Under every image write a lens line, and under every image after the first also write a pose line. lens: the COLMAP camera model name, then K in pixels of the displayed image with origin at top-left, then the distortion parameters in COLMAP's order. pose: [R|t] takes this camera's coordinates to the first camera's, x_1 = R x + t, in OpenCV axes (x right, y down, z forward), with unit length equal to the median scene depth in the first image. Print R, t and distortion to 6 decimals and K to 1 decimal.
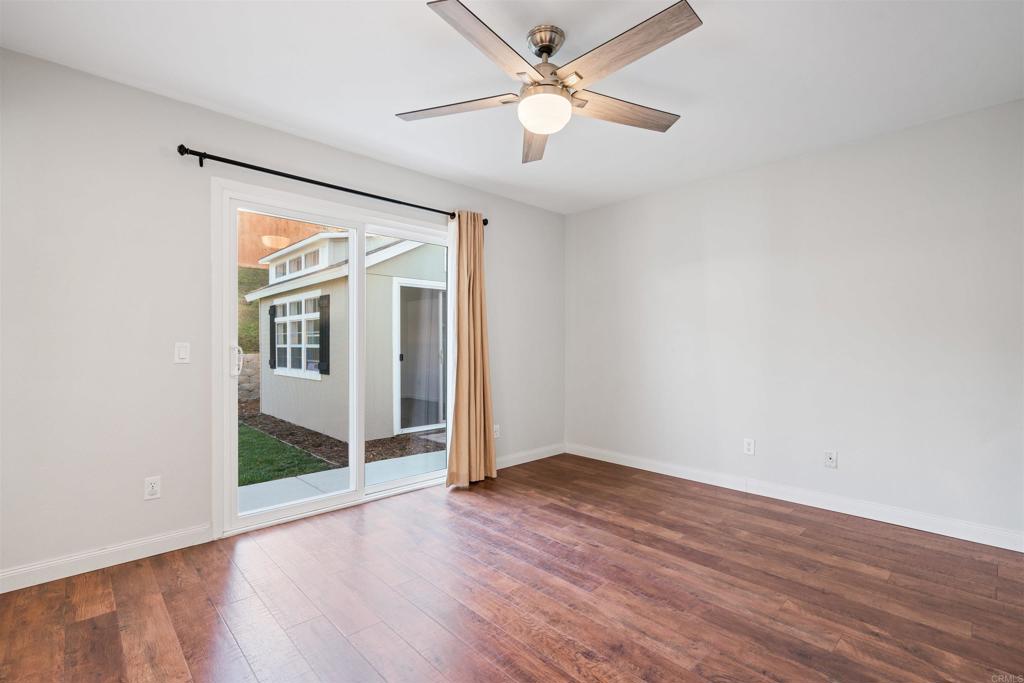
lens RADIAL K [[462.6, 0, 512.0], [0, 462.6, 341.5], [0, 0, 1]] dist [-0.003002, -0.000177]
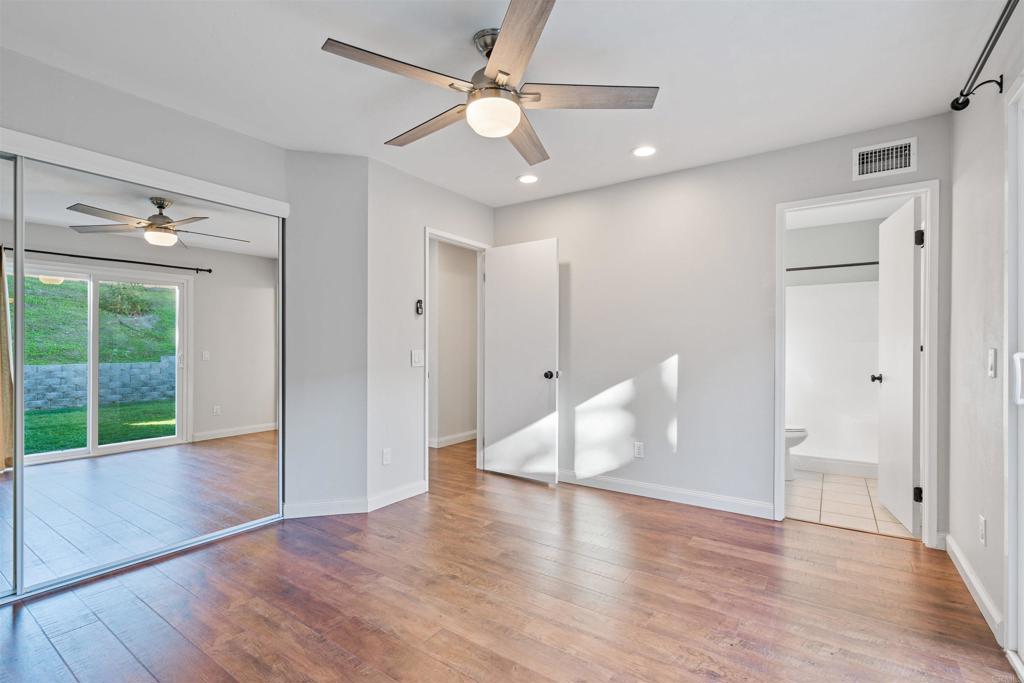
lens RADIAL K [[462.6, 0, 512.0], [0, 462.6, 341.5], [0, 0, 1]] dist [-0.003002, -0.000177]
pose [[-0.978443, -0.006407, -0.206416, 0.248661], [-0.002888, 0.999845, -0.017345, 0.004303], [0.206496, -0.016375, -0.978311, 2.095915]]
